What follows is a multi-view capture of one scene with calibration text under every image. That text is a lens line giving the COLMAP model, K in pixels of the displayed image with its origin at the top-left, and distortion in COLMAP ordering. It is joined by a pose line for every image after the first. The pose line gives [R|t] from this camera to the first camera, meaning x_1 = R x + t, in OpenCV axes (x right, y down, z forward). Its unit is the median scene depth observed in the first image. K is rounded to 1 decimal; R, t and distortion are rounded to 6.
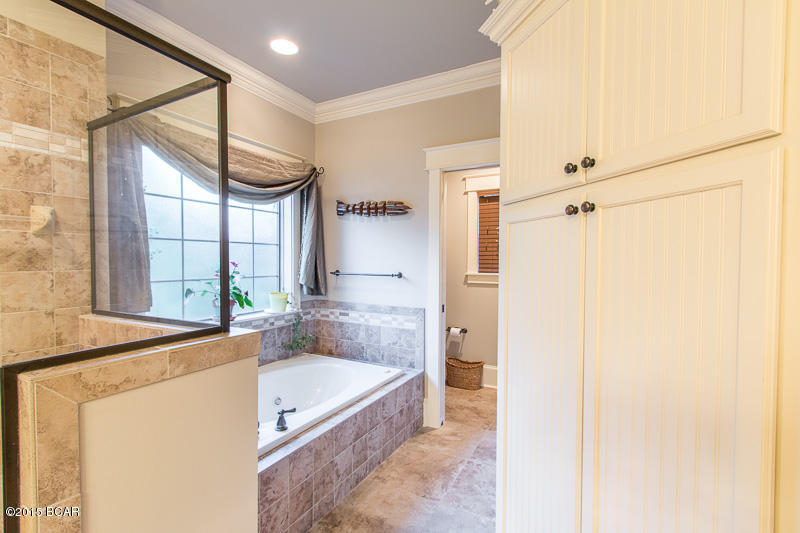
lens RADIAL K [[365.7, 0, 400.1], [0, 365.7, 269.1], [0, 0, 1]] dist [0.001651, 0.000298]
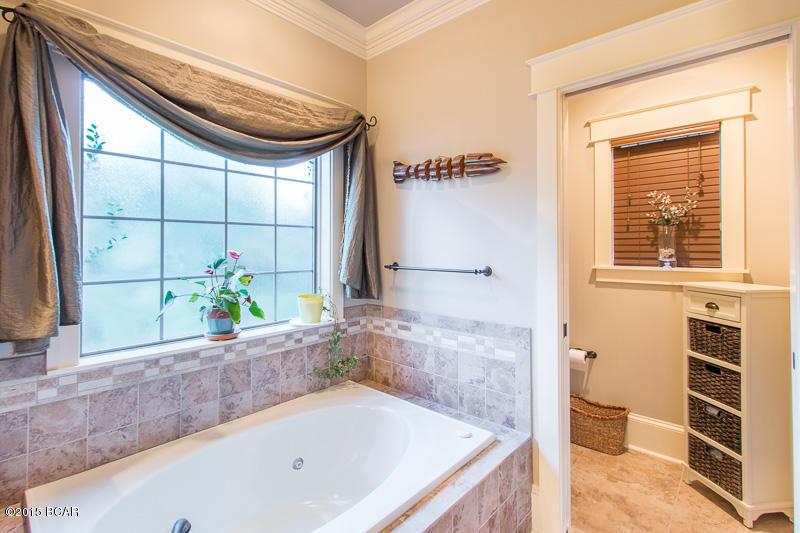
lens RADIAL K [[375.8, 0, 399.9], [0, 375.8, 248.1], [0, 0, 1]] dist [-0.000777, -0.000010]
pose [[0.970935, -0.008639, -0.239187, 0.006870], [0.002742, 0.999684, -0.024976, -0.006881], [0.239328, 0.023595, 0.970652, 0.335043]]
